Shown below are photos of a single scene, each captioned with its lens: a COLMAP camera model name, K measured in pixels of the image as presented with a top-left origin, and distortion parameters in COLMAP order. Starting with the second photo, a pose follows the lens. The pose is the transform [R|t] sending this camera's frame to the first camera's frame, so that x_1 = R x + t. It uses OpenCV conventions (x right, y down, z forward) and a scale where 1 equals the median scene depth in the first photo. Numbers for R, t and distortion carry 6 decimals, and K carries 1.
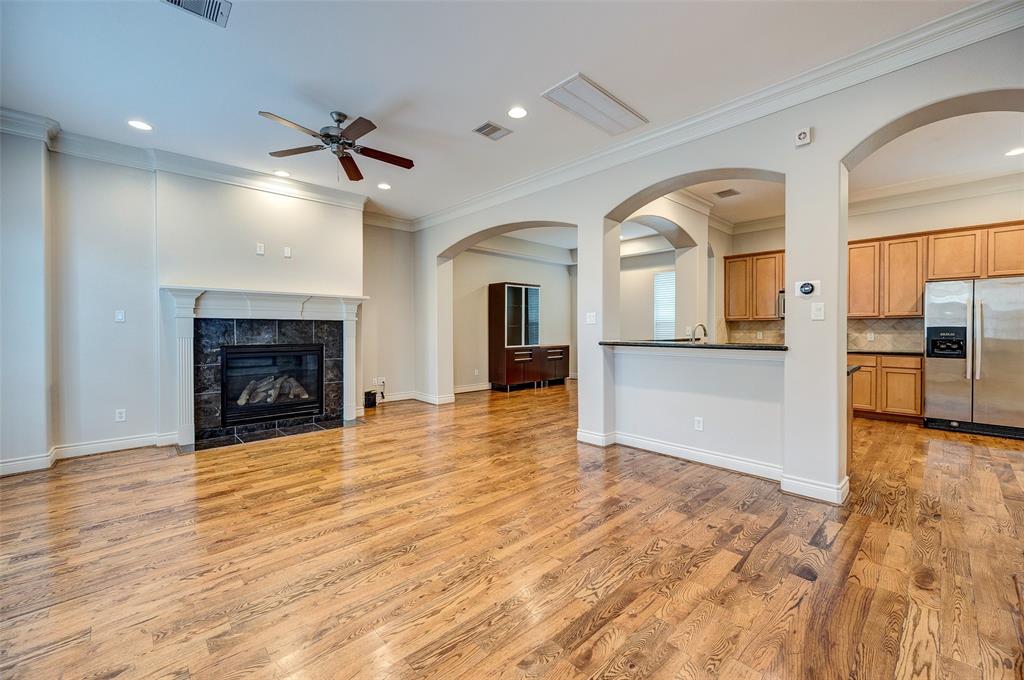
lens RADIAL K [[408.4, 0, 516.3], [0, 408.4, 335.6], [0, 0, 1]] dist [0.003083, -0.005323]
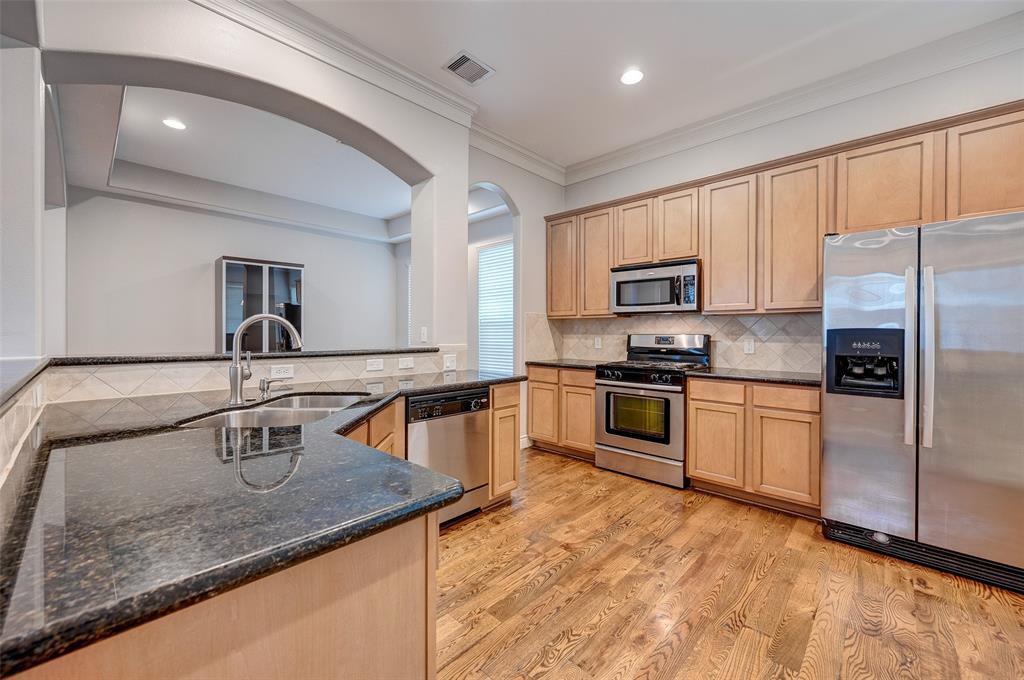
lens RADIAL K [[408.4, 0, 516.3], [0, 408.4, 335.6], [0, 0, 1]] dist [0.003083, -0.005323]
pose [[0.998243, 0.005912, 0.058950, 0.619527], [-0.005405, 0.999947, -0.008754, -0.007419], [-0.058998, 0.008420, 0.998223, 0.546387]]
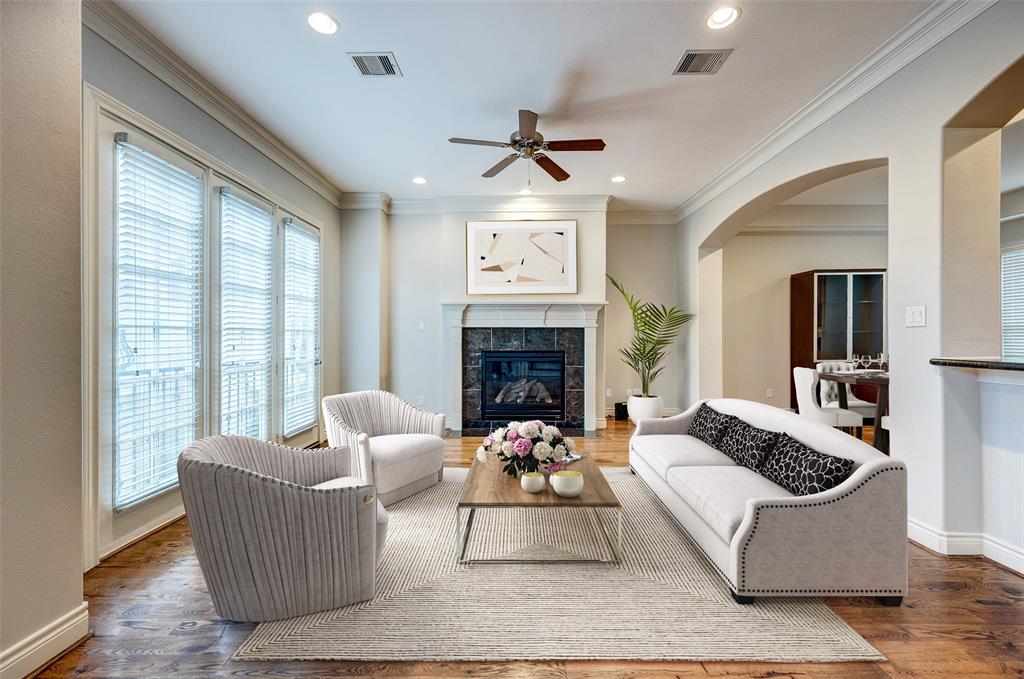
lens RADIAL K [[417.6, 0, 512.0], [0, 417.6, 339.5], [0, 0, 1]] dist [0.000788, 0.000185]
pose [[0.715923, 0.003841, -0.698169, 0.165938], [-0.009635, 0.999944, -0.004380, -0.002572], [0.698113, 0.009862, 0.715920, 0.182760]]
